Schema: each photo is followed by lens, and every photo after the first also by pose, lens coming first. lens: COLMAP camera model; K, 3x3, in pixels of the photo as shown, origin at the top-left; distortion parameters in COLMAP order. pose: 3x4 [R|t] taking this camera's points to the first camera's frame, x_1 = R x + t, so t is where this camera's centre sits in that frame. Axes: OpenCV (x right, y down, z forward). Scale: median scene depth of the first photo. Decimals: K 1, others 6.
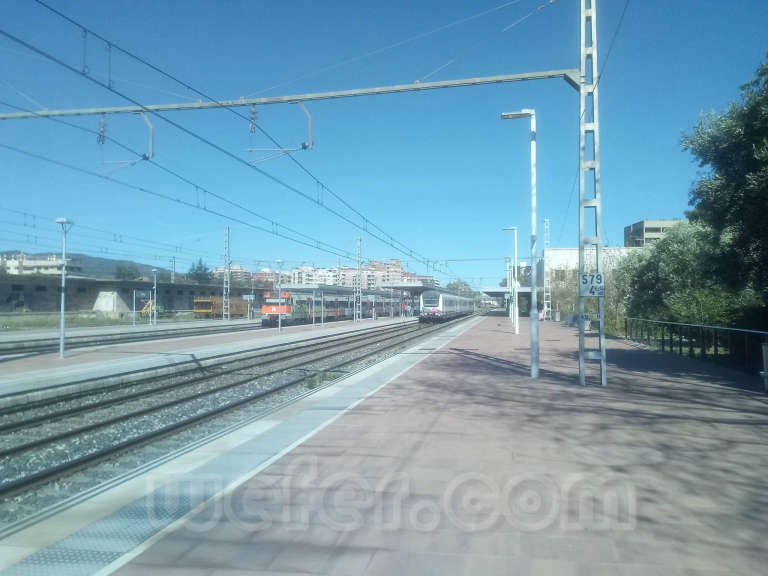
lens RADIAL K [[616.7, 0, 384.5], [0, 616.7, 283.8], [0, 0, 1]] dist [0.062392, -0.055310]
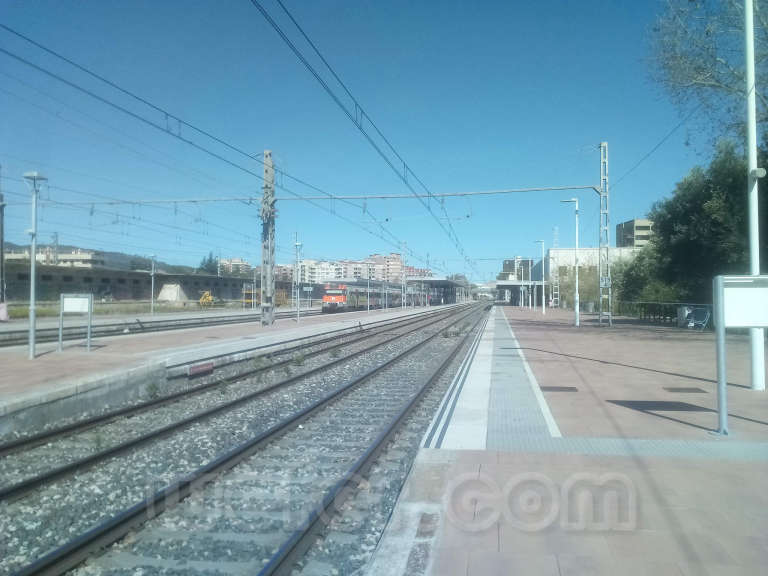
lens RADIAL K [[616.7, 0, 387.4], [0, 616.7, 294.8], [0, 0, 1]] dist [0.062392, -0.055310]
pose [[0.999854, 0.001787, 0.016974, -0.069039], [-0.002285, 0.999566, 0.029367, -0.002244], [-0.016914, -0.029402, 0.999425, -0.173387]]
